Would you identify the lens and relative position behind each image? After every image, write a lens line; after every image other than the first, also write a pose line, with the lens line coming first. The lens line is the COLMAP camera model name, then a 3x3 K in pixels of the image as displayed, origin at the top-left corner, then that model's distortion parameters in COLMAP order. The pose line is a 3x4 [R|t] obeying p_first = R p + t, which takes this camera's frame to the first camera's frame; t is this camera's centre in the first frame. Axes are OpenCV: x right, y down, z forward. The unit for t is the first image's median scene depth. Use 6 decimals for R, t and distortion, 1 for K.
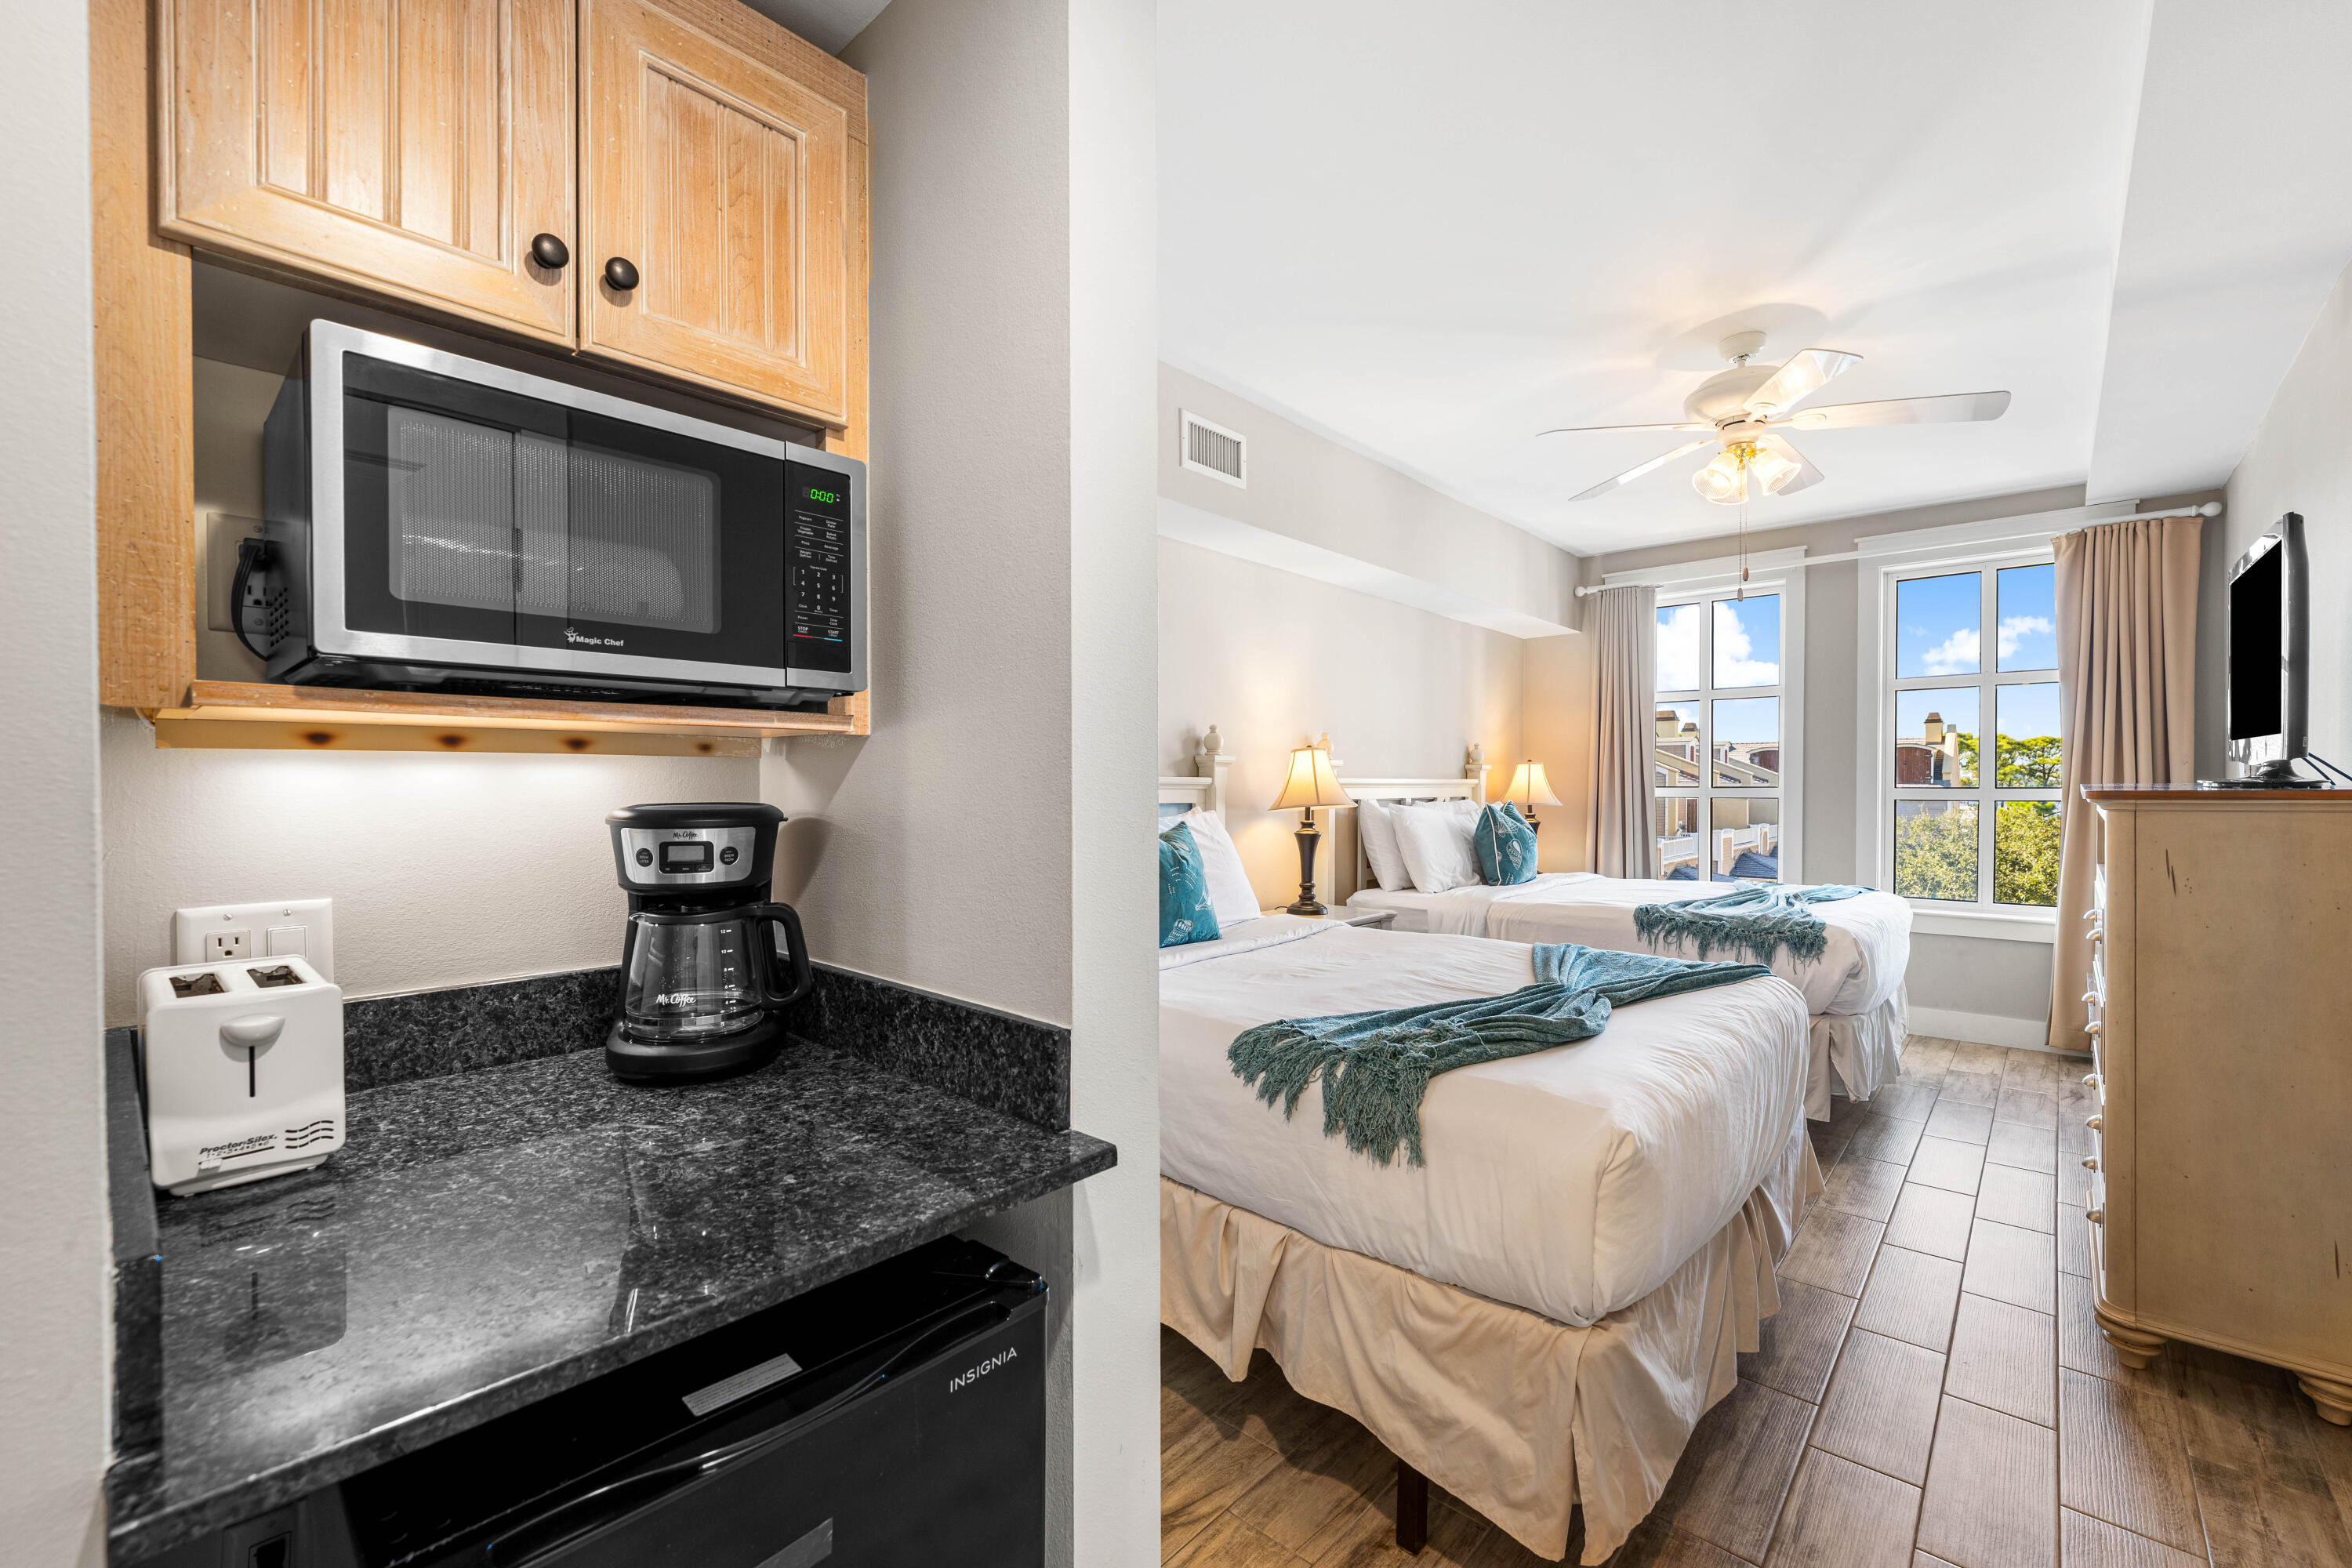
lens RADIAL K [[984.7, 0, 1173.3], [0, 984.7, 796.5], [0, 0, 1]] dist [-0.000037, 0.001294]
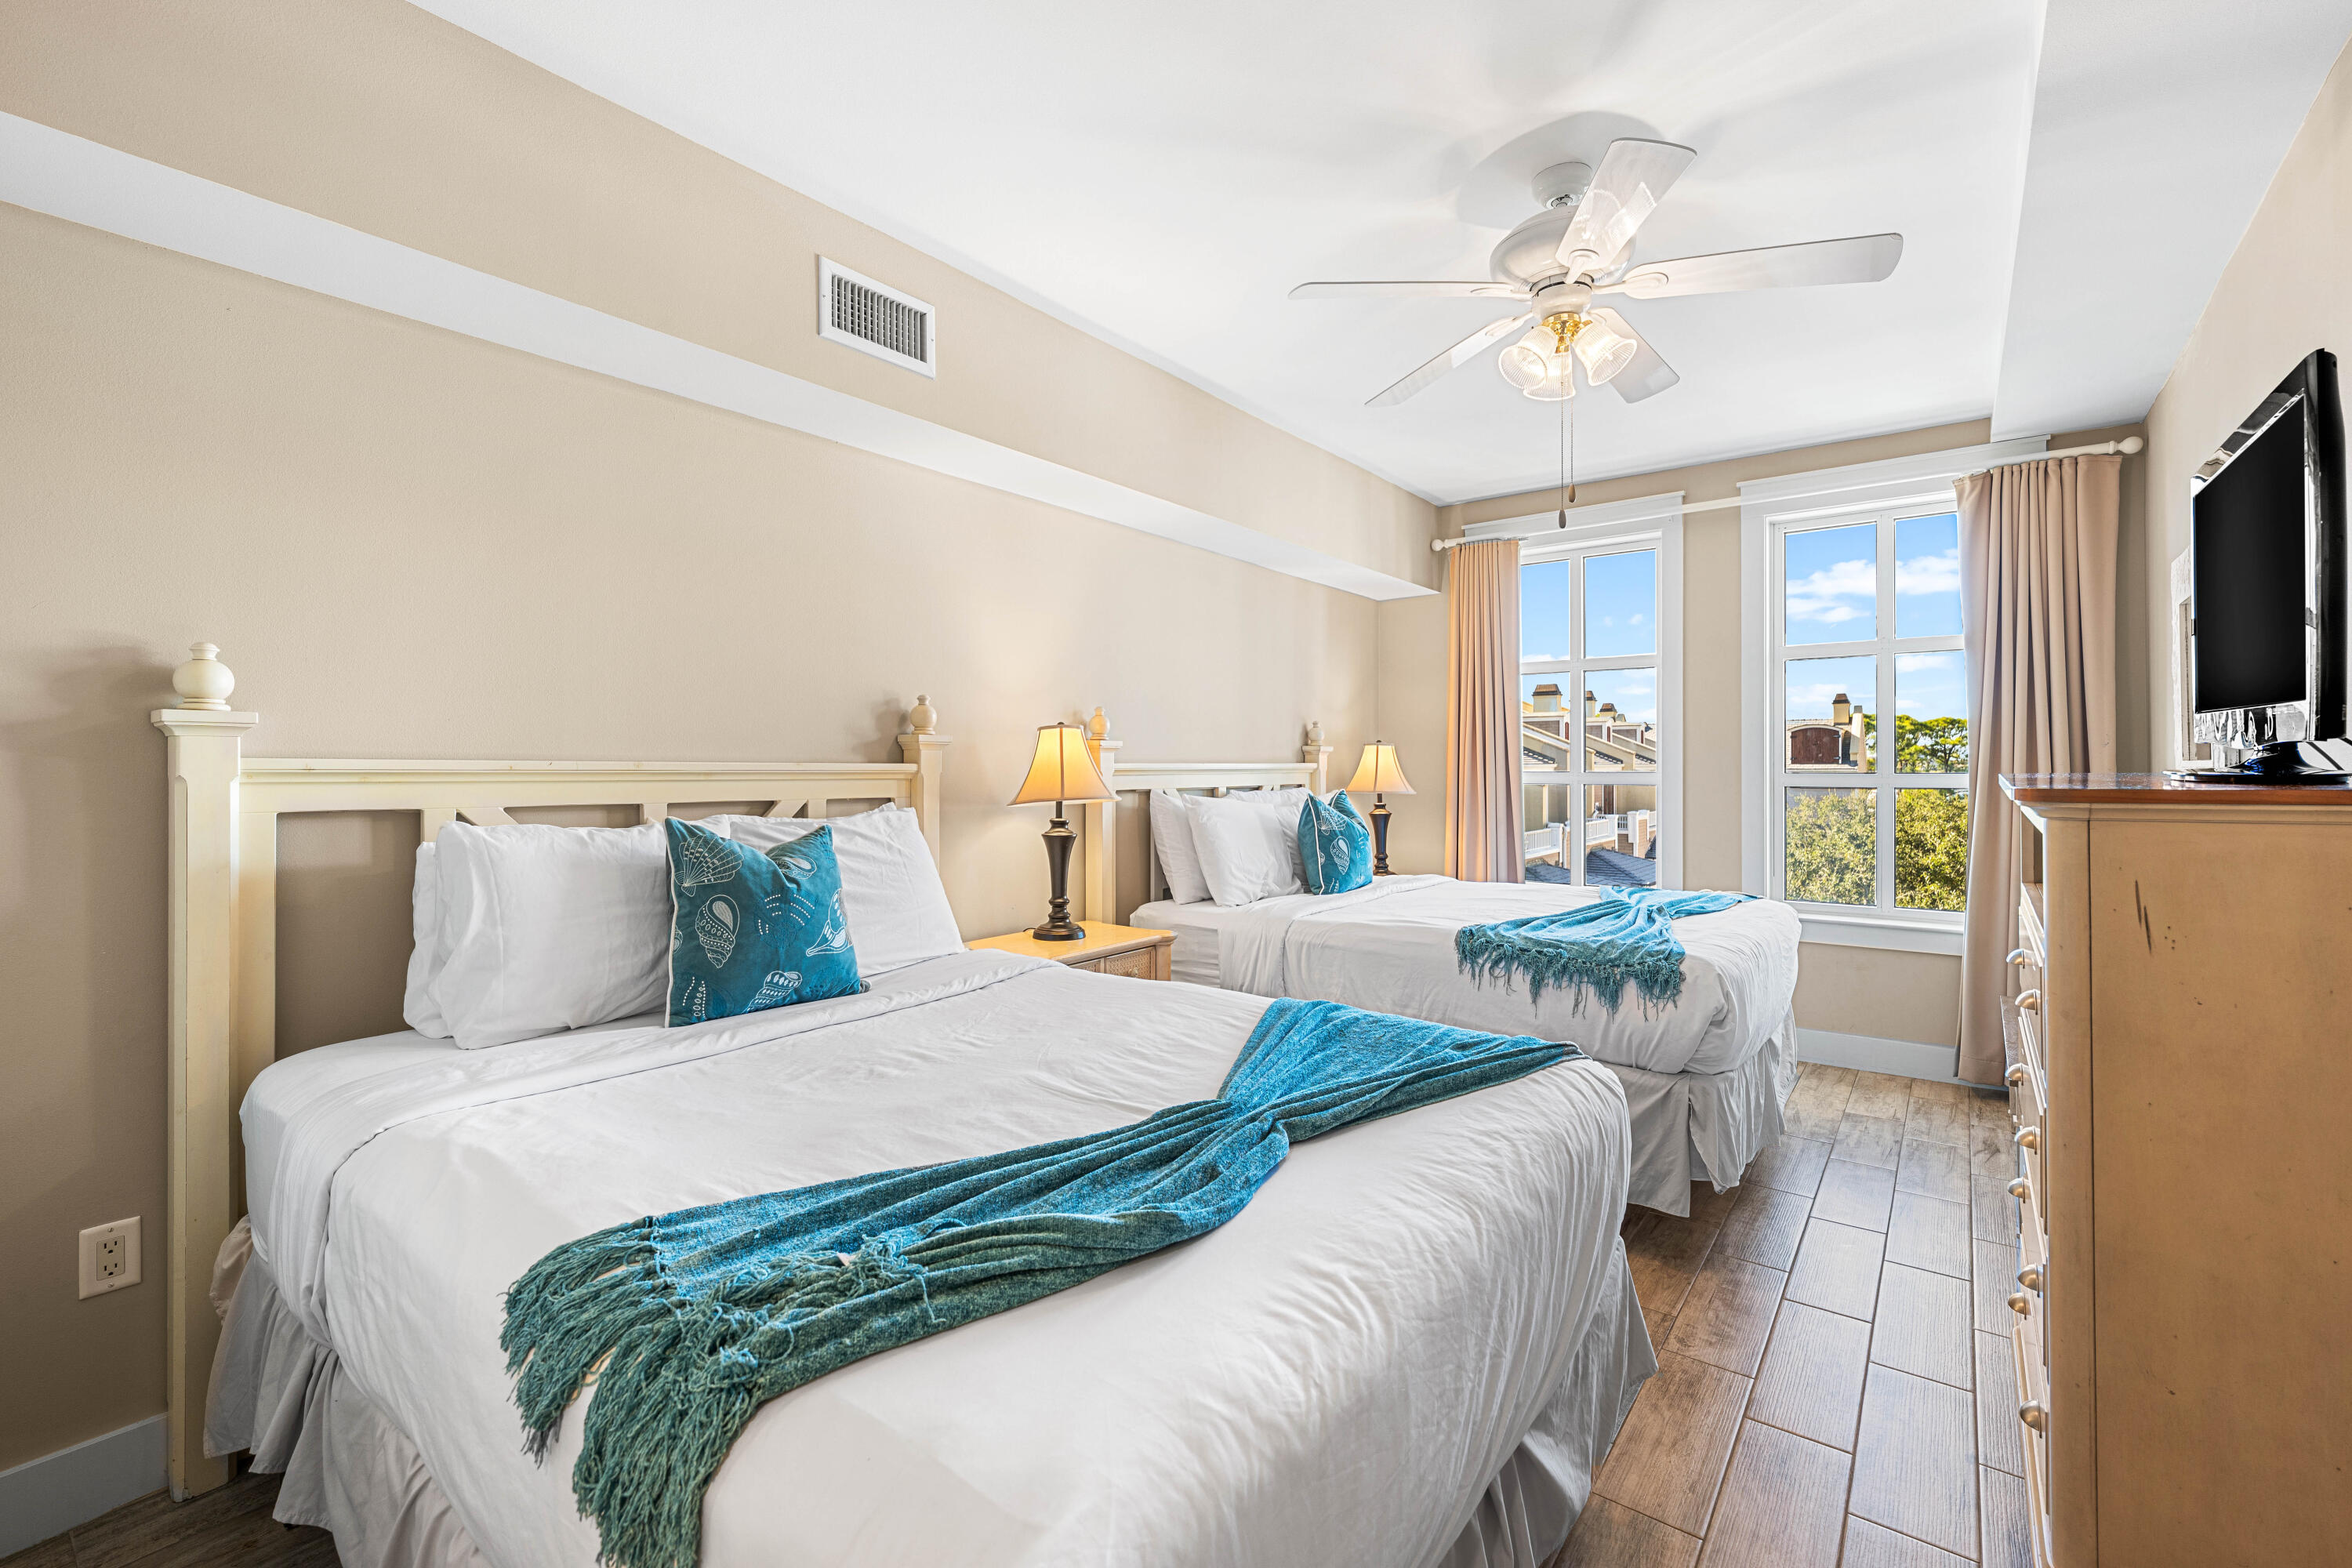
lens RADIAL K [[984.7, 0, 1182.1], [0, 984.7, 768.5], [0, 0, 1]] dist [-0.000037, 0.001294]
pose [[0.997794, -0.003398, 0.066299, 0.185207], [0.004009, 0.999951, -0.009072, -0.007727], [-0.066265, 0.009318, 0.997759, 0.216643]]
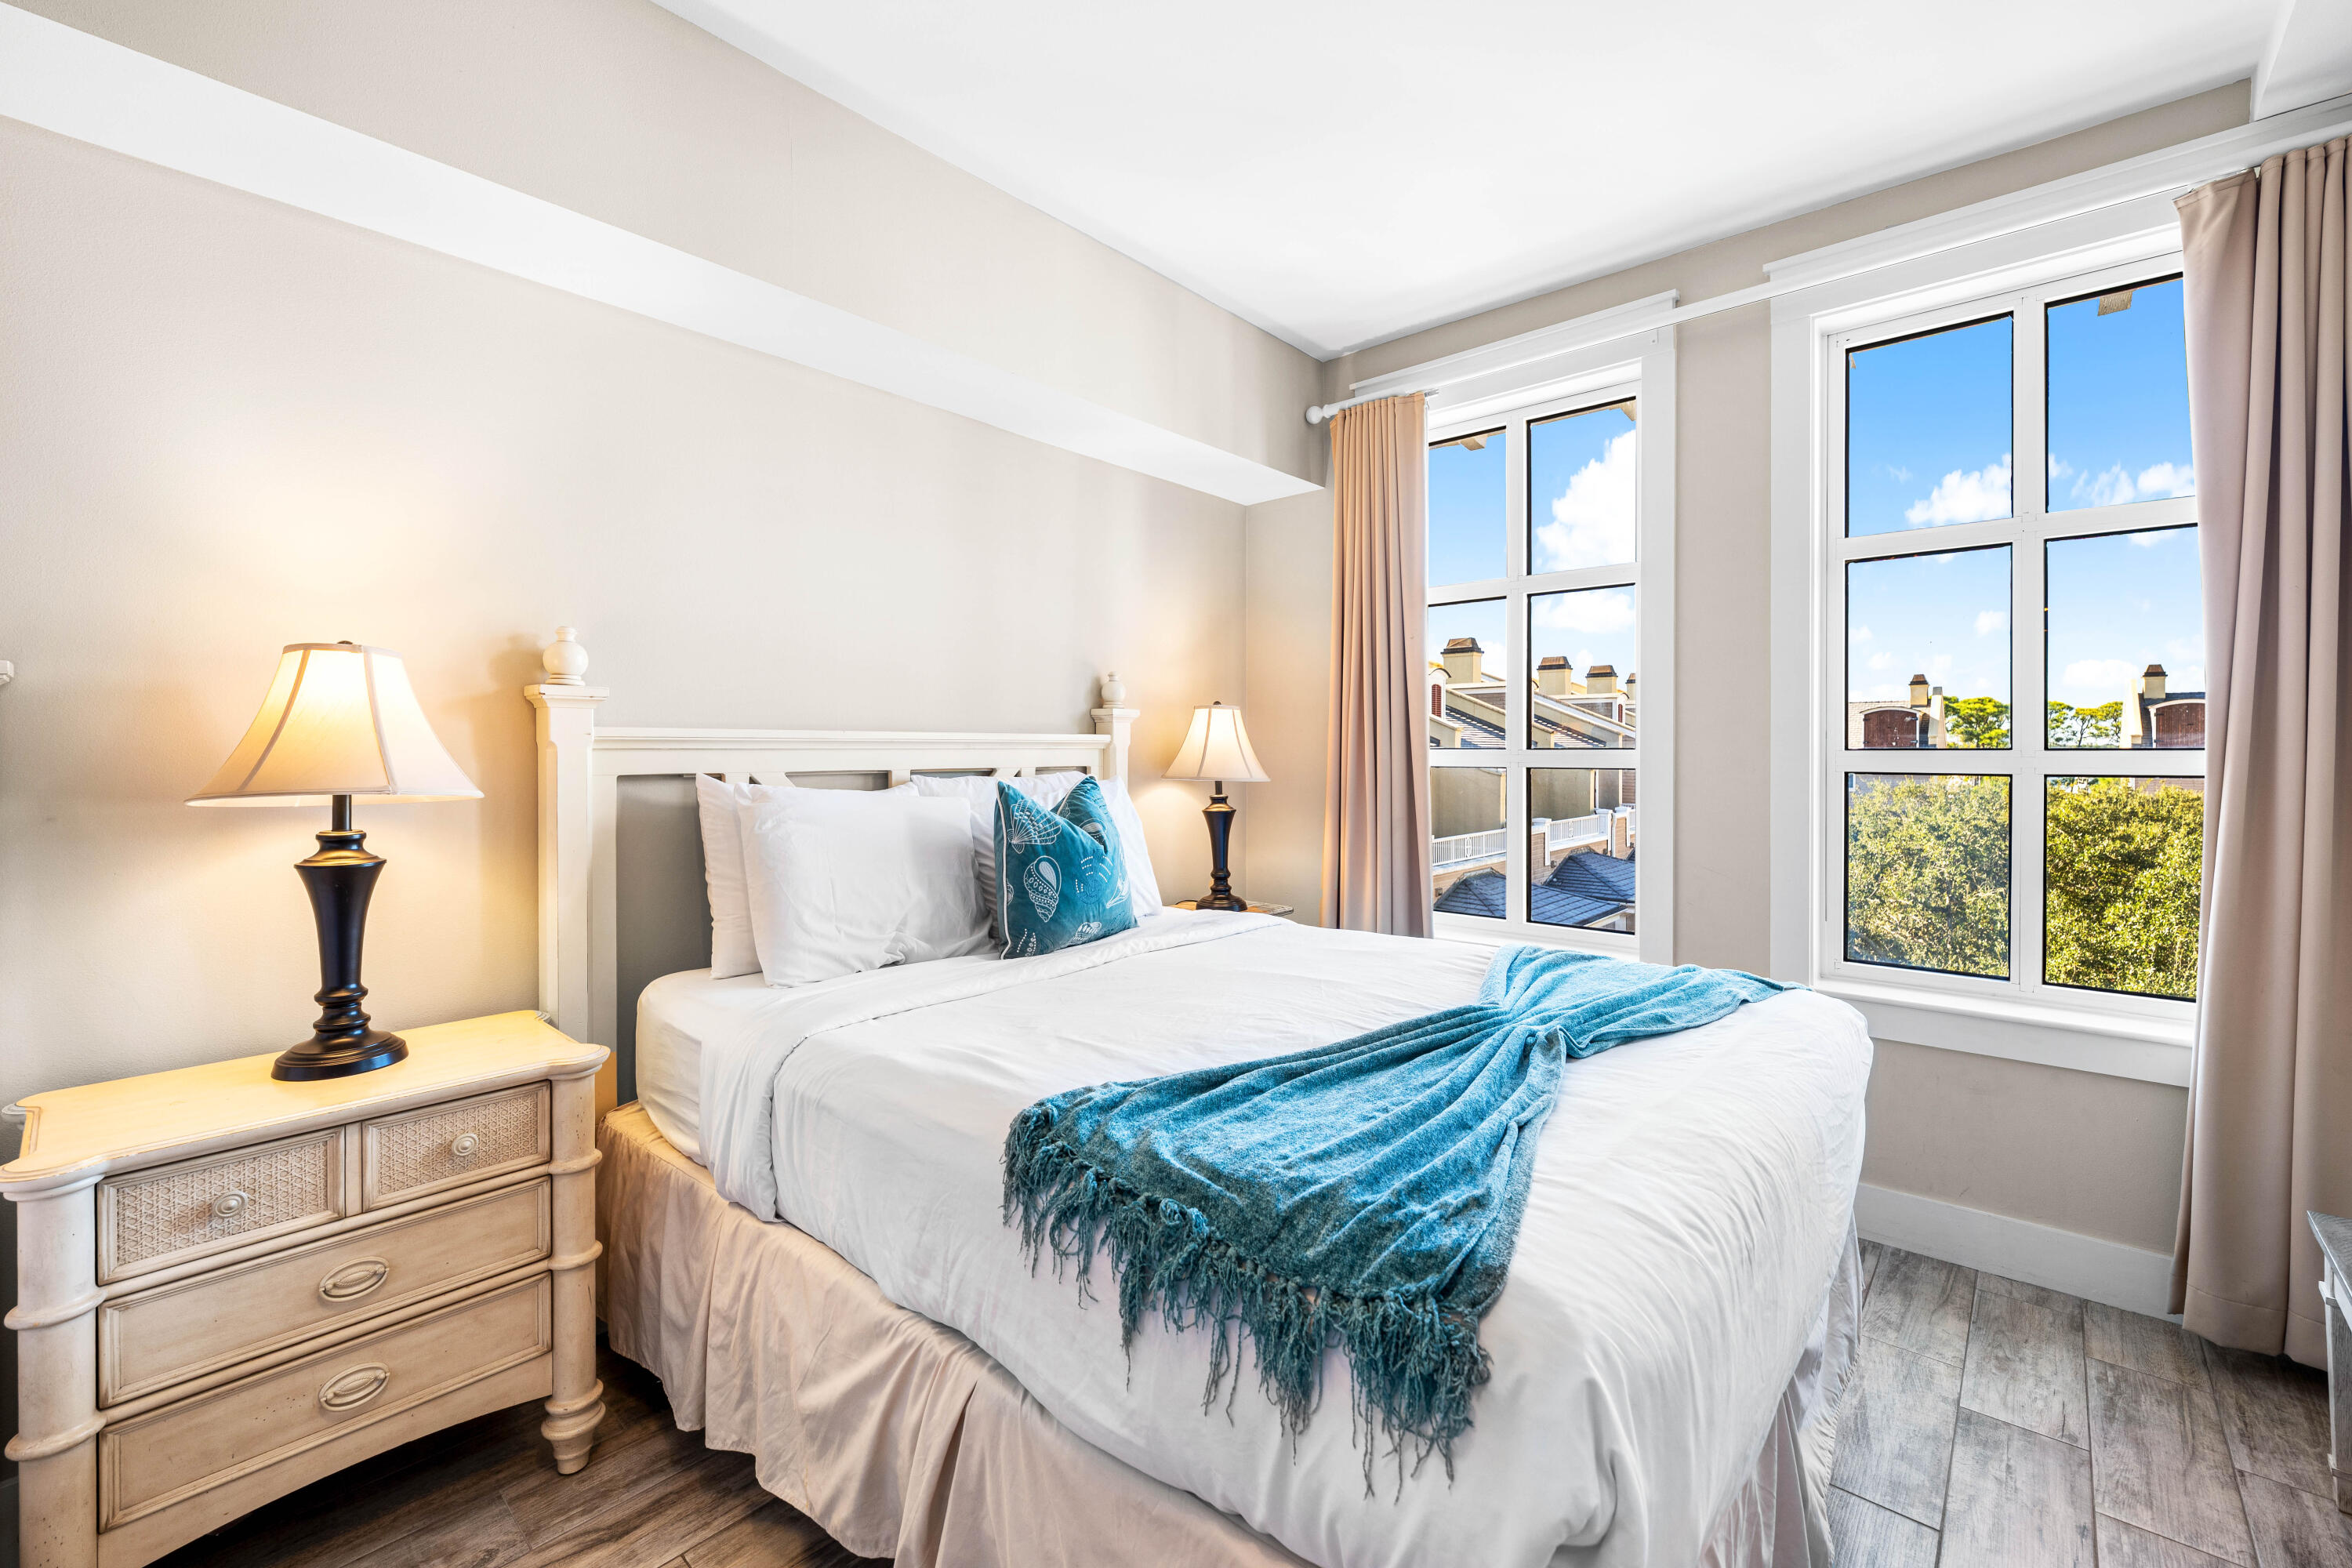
lens RADIAL K [[984.7, 0, 1163.5], [0, 984.7, 755.1], [0, 0, 1]] dist [-0.000037, 0.001294]
pose [[0.999996, -0.001574, 0.002406, 0.474799], [0.001588, 0.999981, -0.005909, -0.003368], [-0.002397, 0.005913, 0.999980, 0.615141]]
